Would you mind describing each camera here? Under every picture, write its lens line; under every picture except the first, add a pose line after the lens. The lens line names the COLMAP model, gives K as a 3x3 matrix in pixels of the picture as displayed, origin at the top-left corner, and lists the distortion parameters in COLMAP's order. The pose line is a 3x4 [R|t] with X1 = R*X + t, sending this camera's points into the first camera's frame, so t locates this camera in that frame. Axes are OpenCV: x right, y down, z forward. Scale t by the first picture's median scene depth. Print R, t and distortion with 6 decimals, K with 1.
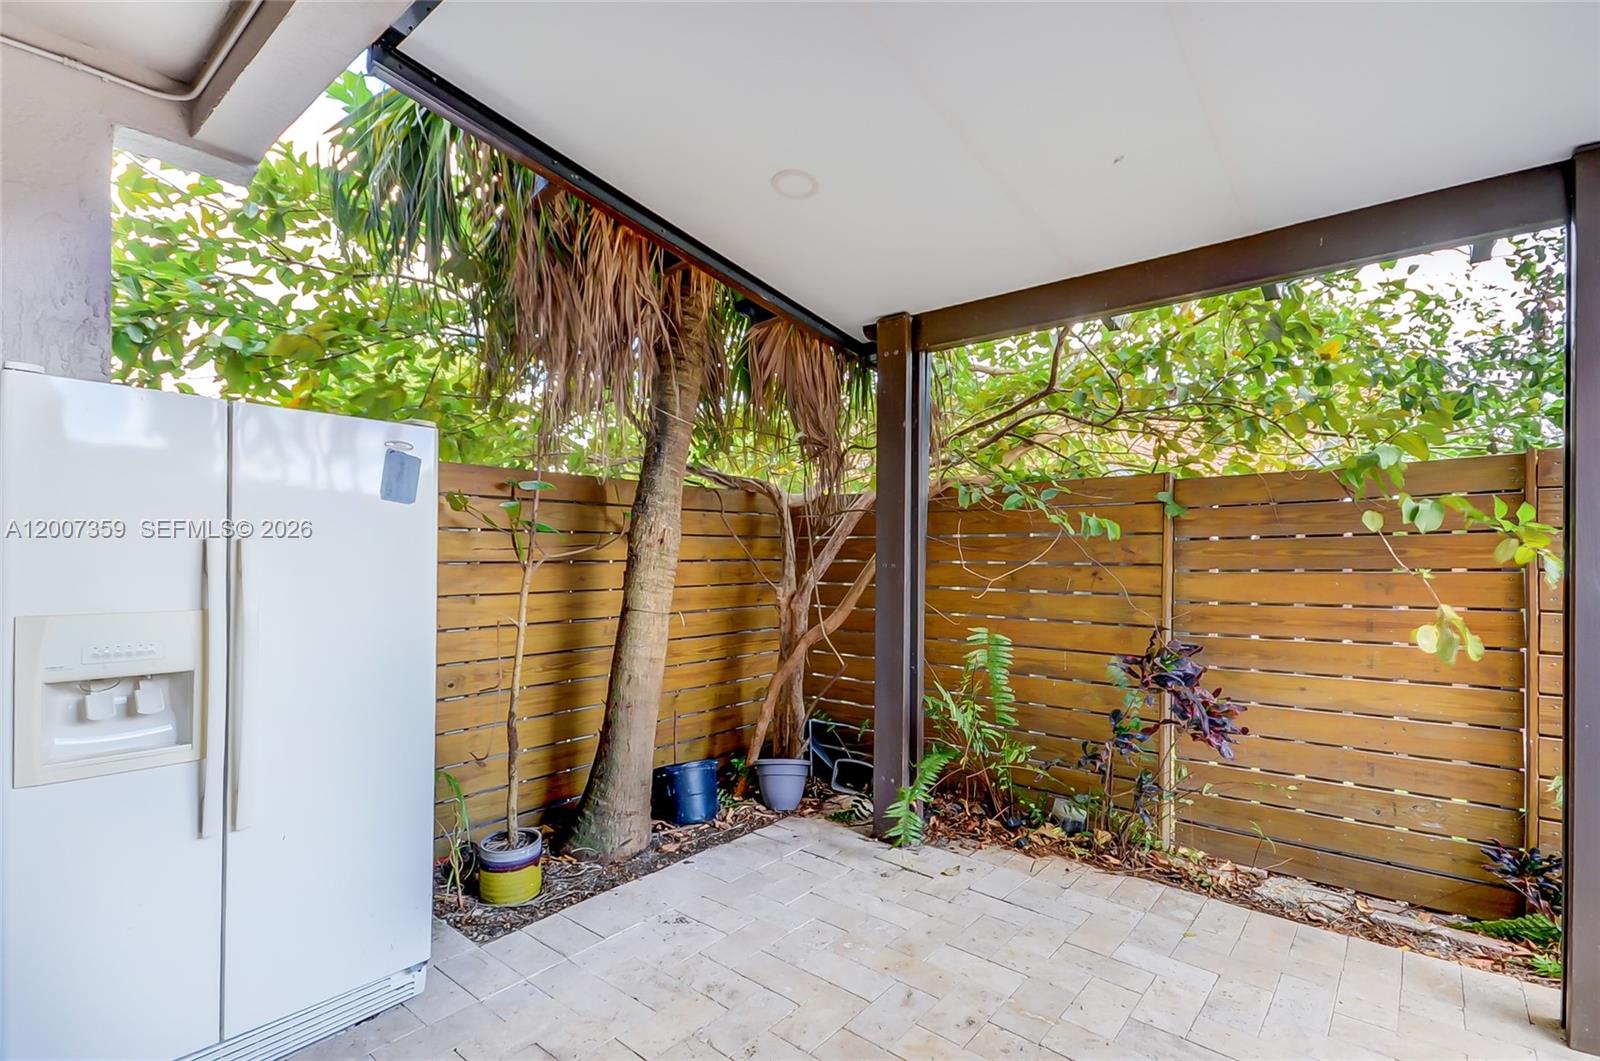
lens RADIAL K [[739.1, 0, 793.9], [0, 739.1, 554.8], [0, 0, 1]] dist [0.000345, -0.000227]
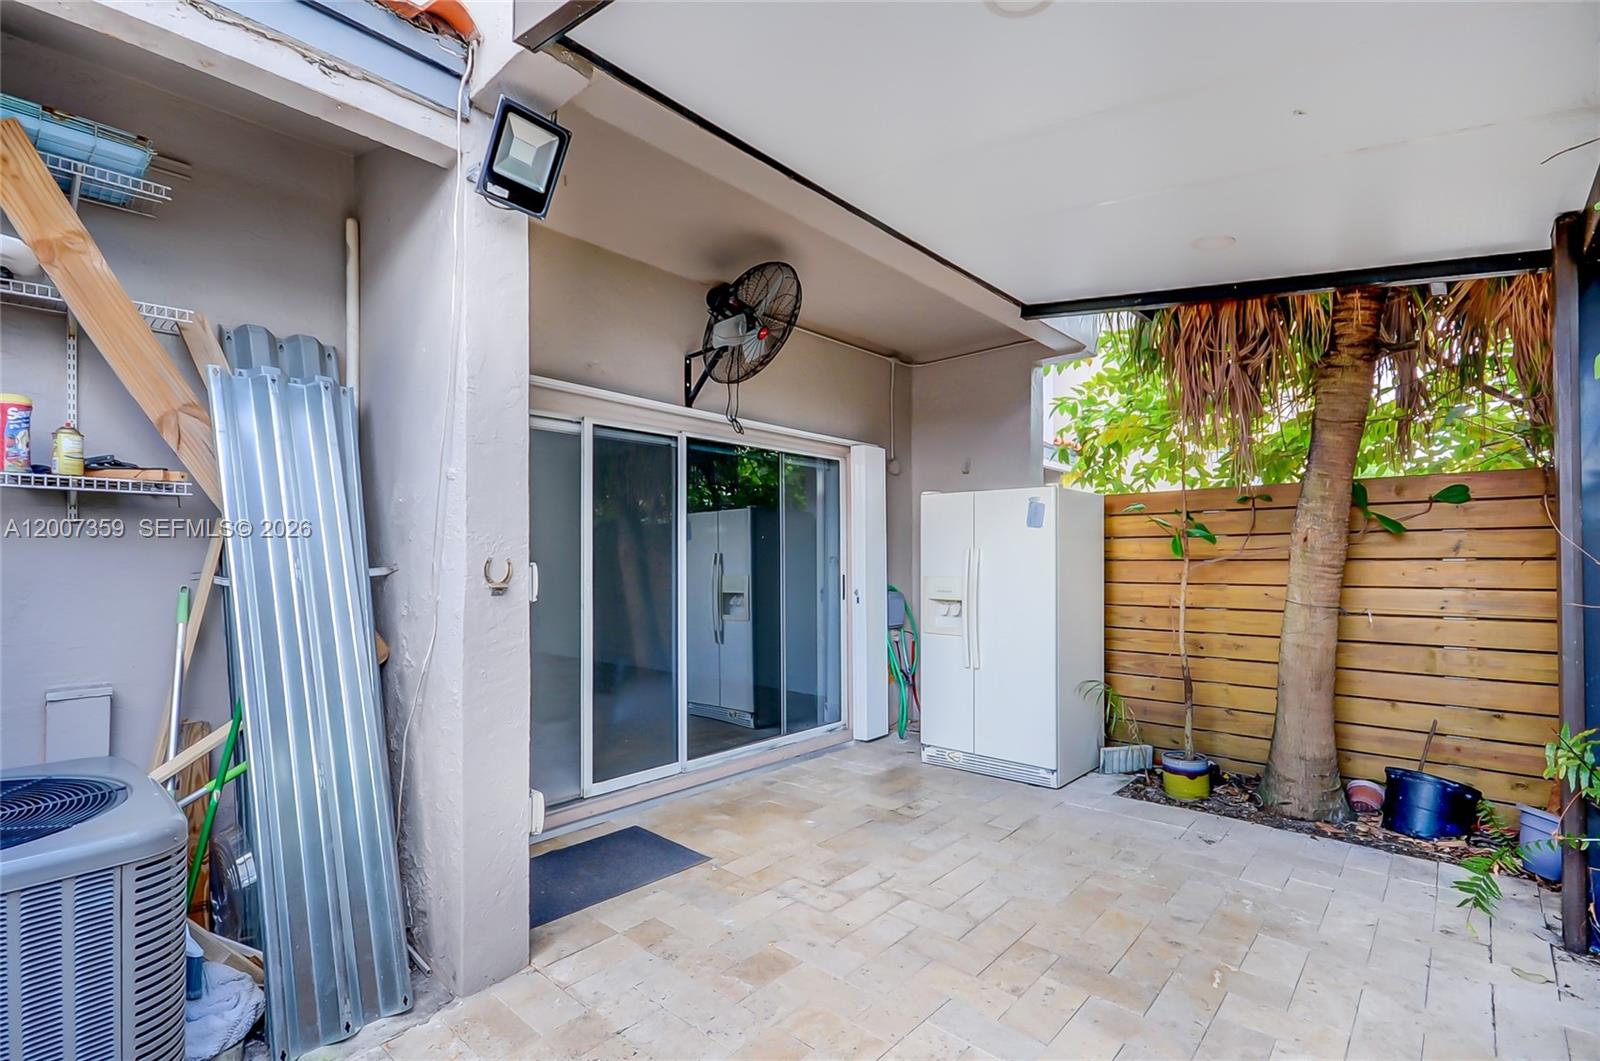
lens RADIAL K [[725.1, 0, 800.0], [0, 725.1, 530.5], [0, 0, 1]] dist [0.001650, 0.000054]
pose [[-0.034710, -0.044741, -0.998395, 0.993226], [0.004456, 0.998981, -0.044922, 0.014212], [0.999387, -0.006008, -0.034475, 0.303295]]
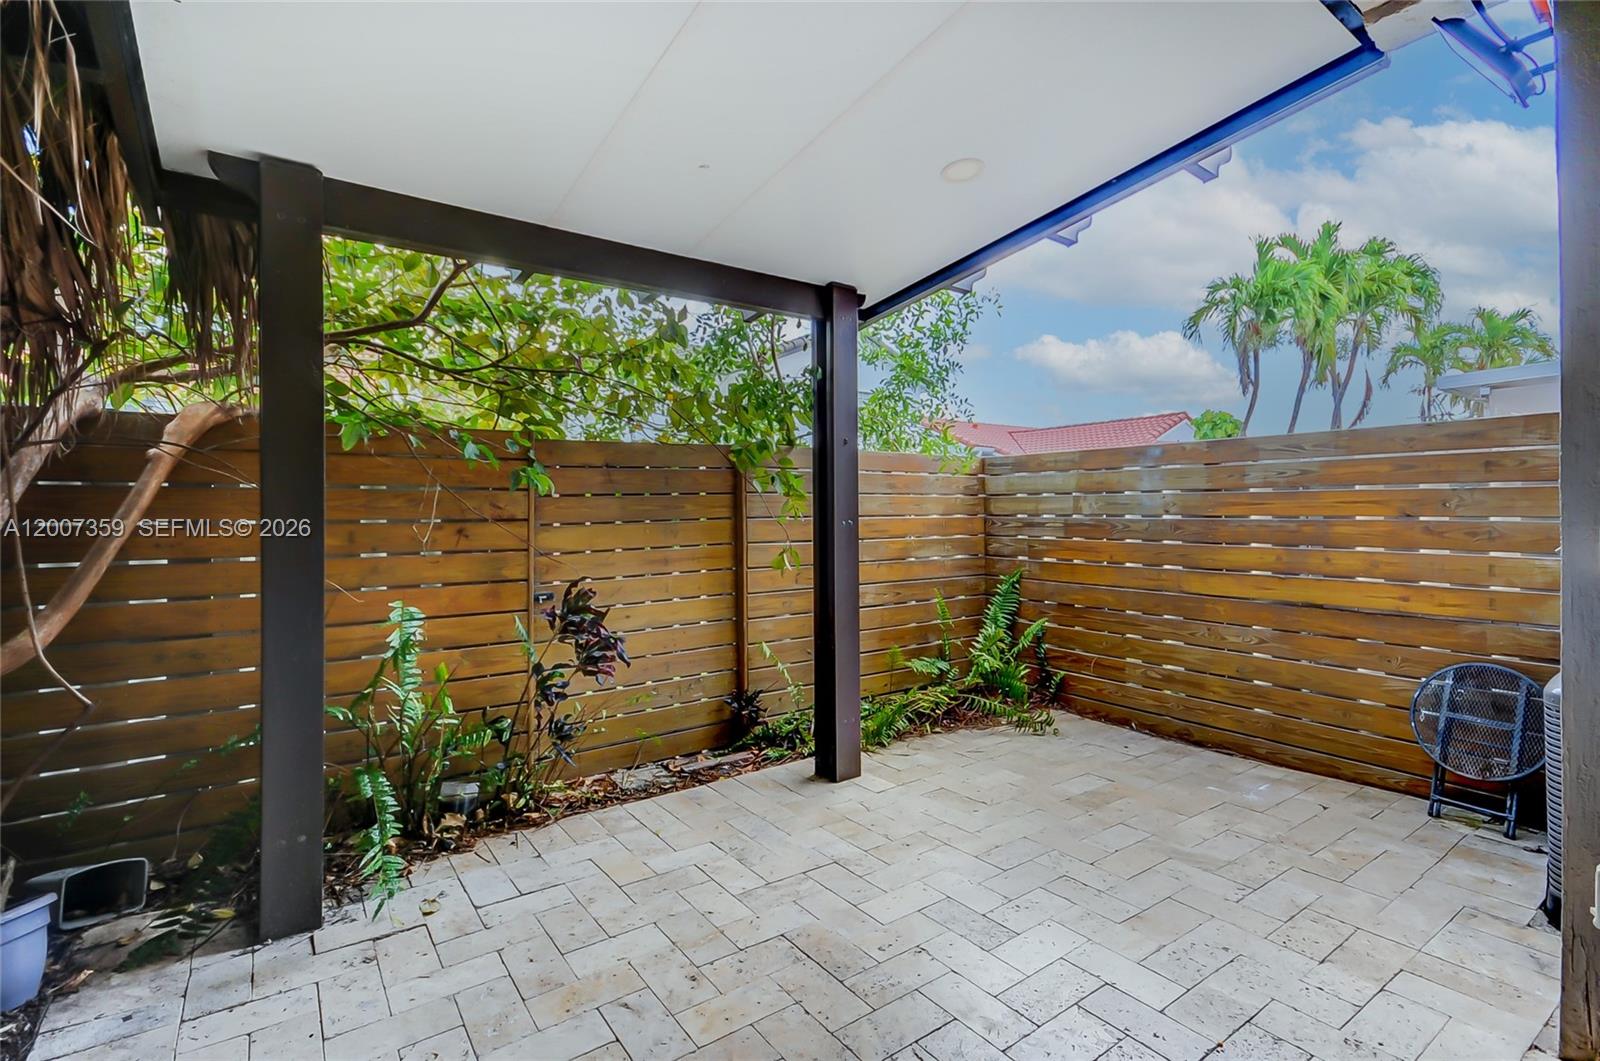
lens RADIAL K [[742.8, 0, 803.5], [0, 742.8, 511.7], [0, 0, 1]] dist [0.001566, -0.000140]
pose [[0.244377, -0.008931, 0.969639, -0.473120], [0.008681, 0.999938, 0.007022, -0.001764], [-0.969641, 0.006702, 0.244440, 0.415480]]
